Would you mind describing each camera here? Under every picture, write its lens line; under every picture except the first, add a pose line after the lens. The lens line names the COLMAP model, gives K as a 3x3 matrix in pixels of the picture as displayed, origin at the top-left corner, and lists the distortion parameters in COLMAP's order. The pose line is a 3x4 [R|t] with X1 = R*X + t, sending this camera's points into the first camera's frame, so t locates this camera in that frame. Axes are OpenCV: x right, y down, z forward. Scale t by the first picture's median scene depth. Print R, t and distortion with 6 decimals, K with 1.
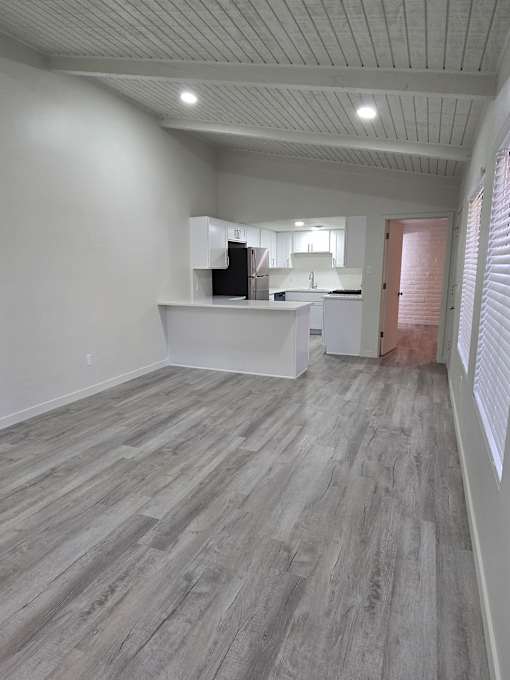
lens RADIAL K [[422.8, 0, 252.8], [0, 422.8, 340.1], [0, 0, 1]] dist [0.036179, -0.000496]
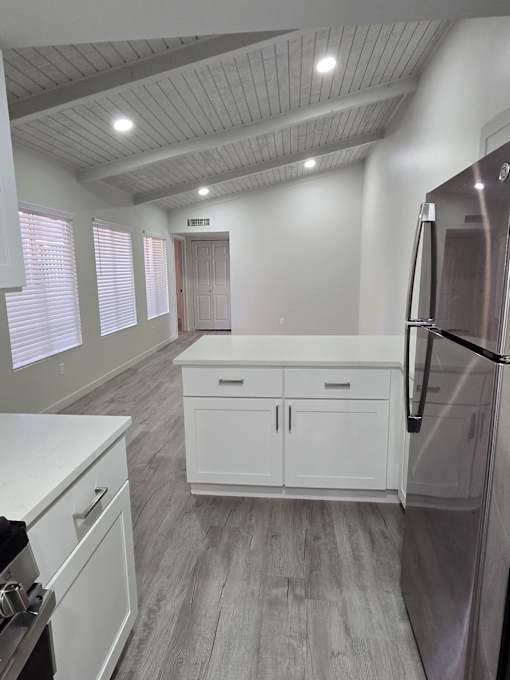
lens RADIAL K [[422.8, 0, 252.8], [0, 422.8, 340.1], [0, 0, 1]] dist [0.036179, -0.000496]
pose [[-0.956483, 0.066316, -0.284153, 0.167962], [-0.033236, 0.942732, 0.331891, -0.230131], [0.289890, 0.326893, -0.899503, 1.256325]]
